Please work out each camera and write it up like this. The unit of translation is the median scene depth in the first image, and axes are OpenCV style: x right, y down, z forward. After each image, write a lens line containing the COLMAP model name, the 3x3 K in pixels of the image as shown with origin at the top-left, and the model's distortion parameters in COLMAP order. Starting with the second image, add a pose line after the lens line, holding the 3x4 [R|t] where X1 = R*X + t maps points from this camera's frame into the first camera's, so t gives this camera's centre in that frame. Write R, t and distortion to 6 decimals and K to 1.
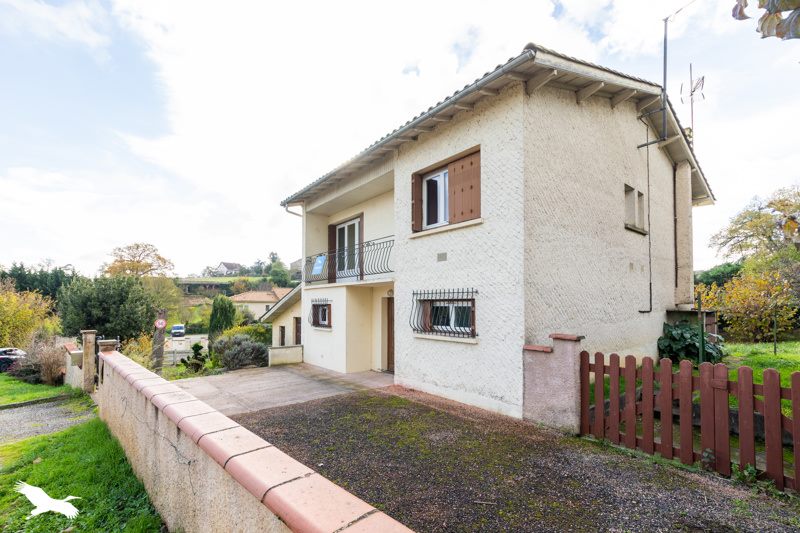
lens RADIAL K [[332.3, 0, 400.0], [0, 332.3, 266.5], [0, 0, 1]] dist [0.000179, -0.000096]
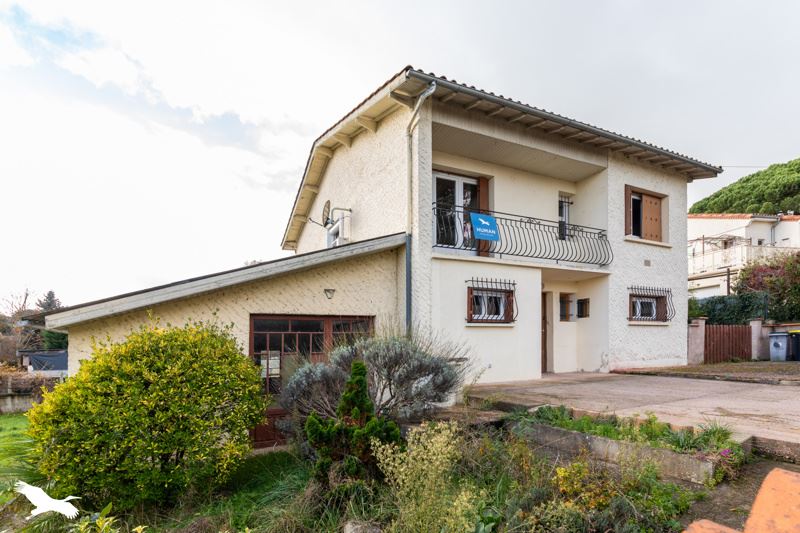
lens RADIAL K [[322.1, 0, 399.6], [0, 322.1, 277.3], [0, 0, 1]] dist [0.000018, 0.000060]
pose [[0.321838, 0.075050, 0.943815, -0.953866], [-0.153151, 0.987852, -0.026328, 0.144523], [-0.934326, -0.136073, 0.329423, 1.023005]]
